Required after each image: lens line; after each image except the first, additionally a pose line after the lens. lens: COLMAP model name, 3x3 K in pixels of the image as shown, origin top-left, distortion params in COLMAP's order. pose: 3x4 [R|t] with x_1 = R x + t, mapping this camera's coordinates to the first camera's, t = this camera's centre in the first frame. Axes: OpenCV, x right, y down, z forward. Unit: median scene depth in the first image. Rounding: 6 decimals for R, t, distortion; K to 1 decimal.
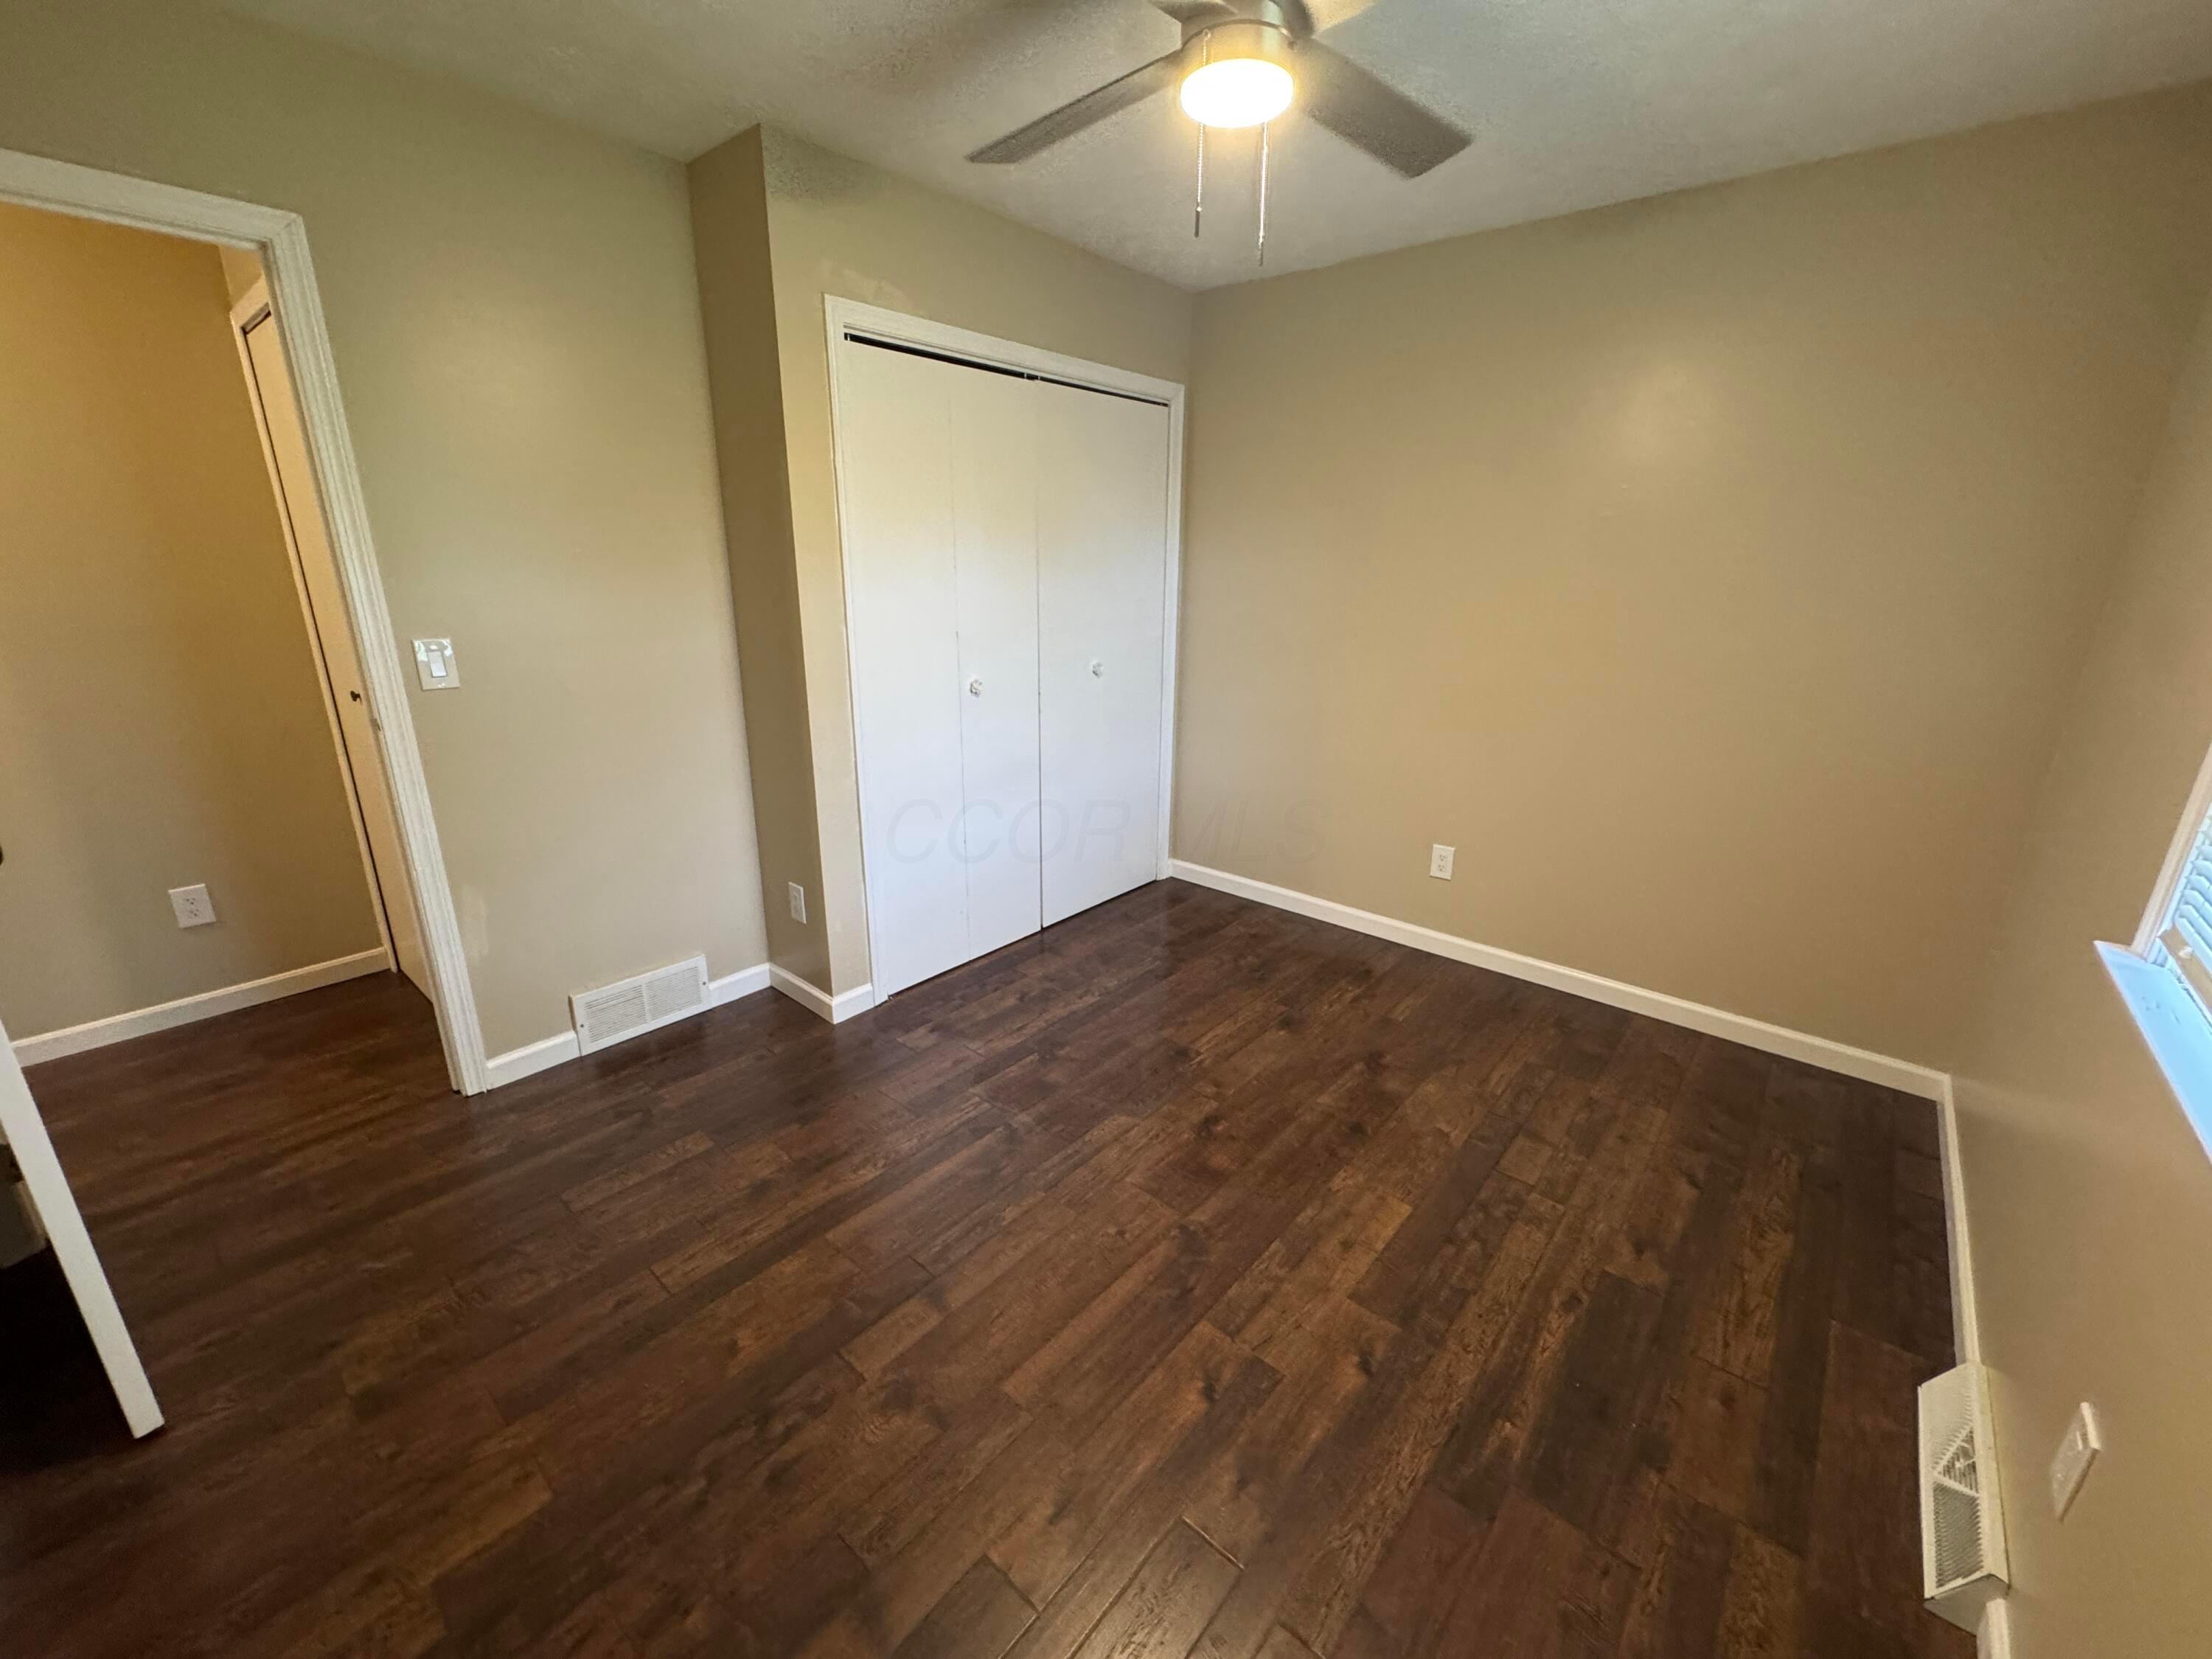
lens RADIAL K [[887.1, 0, 1102.2], [0, 887.1, 826.9], [0, 0, 1]] dist [-0.001785, -0.000387]
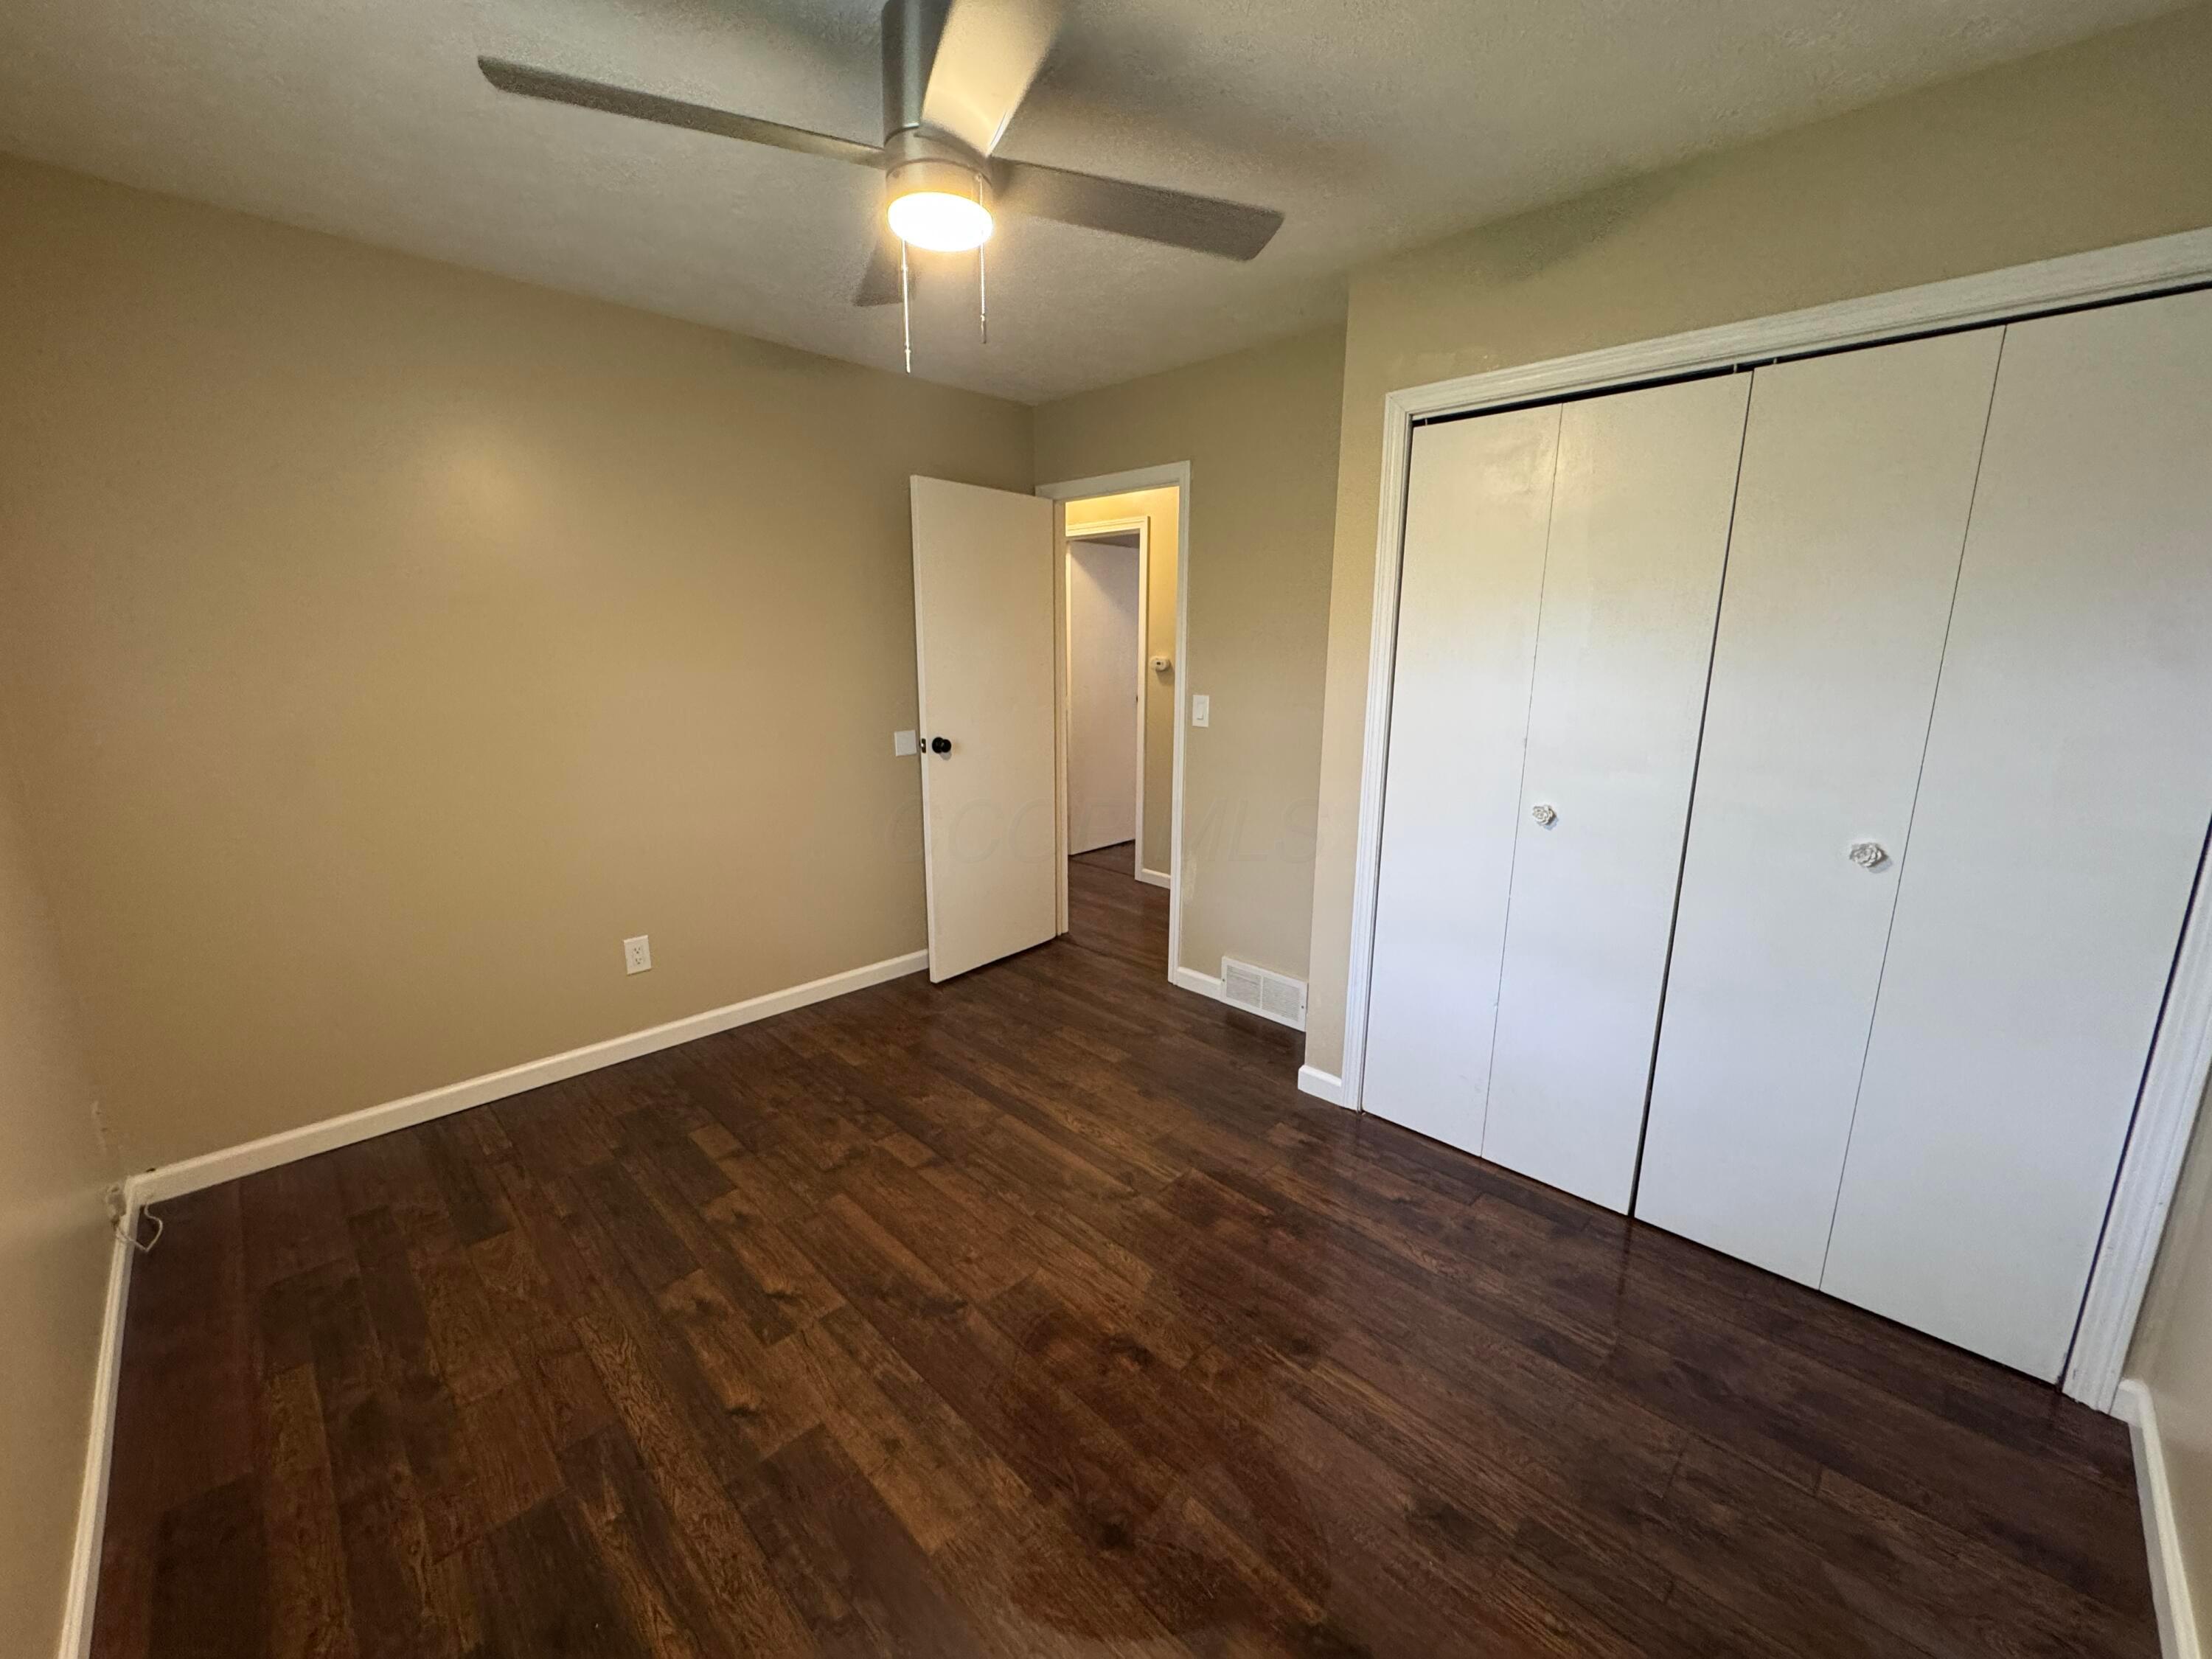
lens RADIAL K [[887.1, 0, 1102.2], [0, 887.1, 826.9], [0, 0, 1]] dist [-0.001785, -0.000387]
pose [[-0.074528, 0.192948, -0.978374, 0.963495], [-0.299386, 0.931515, 0.206513, -0.297524], [0.951217, 0.308303, -0.011658, 1.022522]]
